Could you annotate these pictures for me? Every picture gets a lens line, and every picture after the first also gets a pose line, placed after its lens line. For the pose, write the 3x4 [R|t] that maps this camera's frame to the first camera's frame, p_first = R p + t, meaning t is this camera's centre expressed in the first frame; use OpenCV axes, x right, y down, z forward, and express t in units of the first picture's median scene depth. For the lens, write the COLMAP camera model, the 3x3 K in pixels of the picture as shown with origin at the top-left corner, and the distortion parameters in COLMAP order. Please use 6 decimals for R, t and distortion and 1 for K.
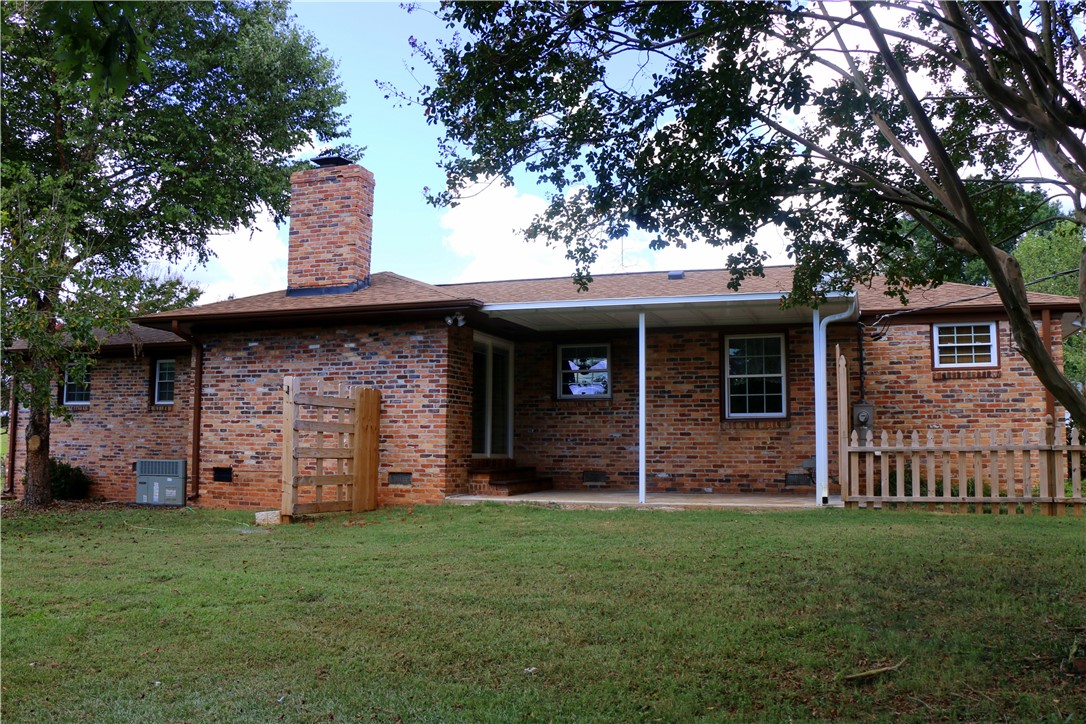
lens RADIAL K [[913.7, 0, 544.4], [0, 913.7, 368.2], [0, 0, 1]] dist [-0.164959, 0.120996]
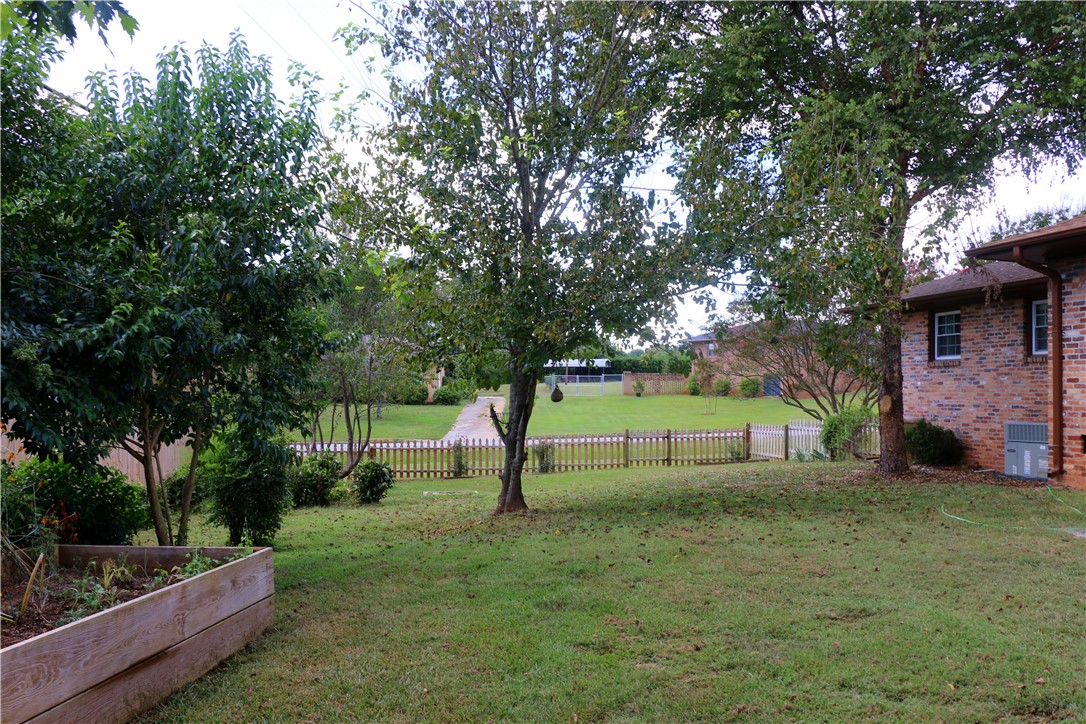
lens RADIAL K [[913.7, 0, 559.0], [0, 913.7, 386.8], [0, 0, 1]] dist [-0.164959, 0.120996]
pose [[0.543958, -0.013010, -0.839012, 0.008741], [0.074822, 0.996649, 0.033054, 0.011402], [0.835770, -0.080756, 0.543108, 0.207079]]
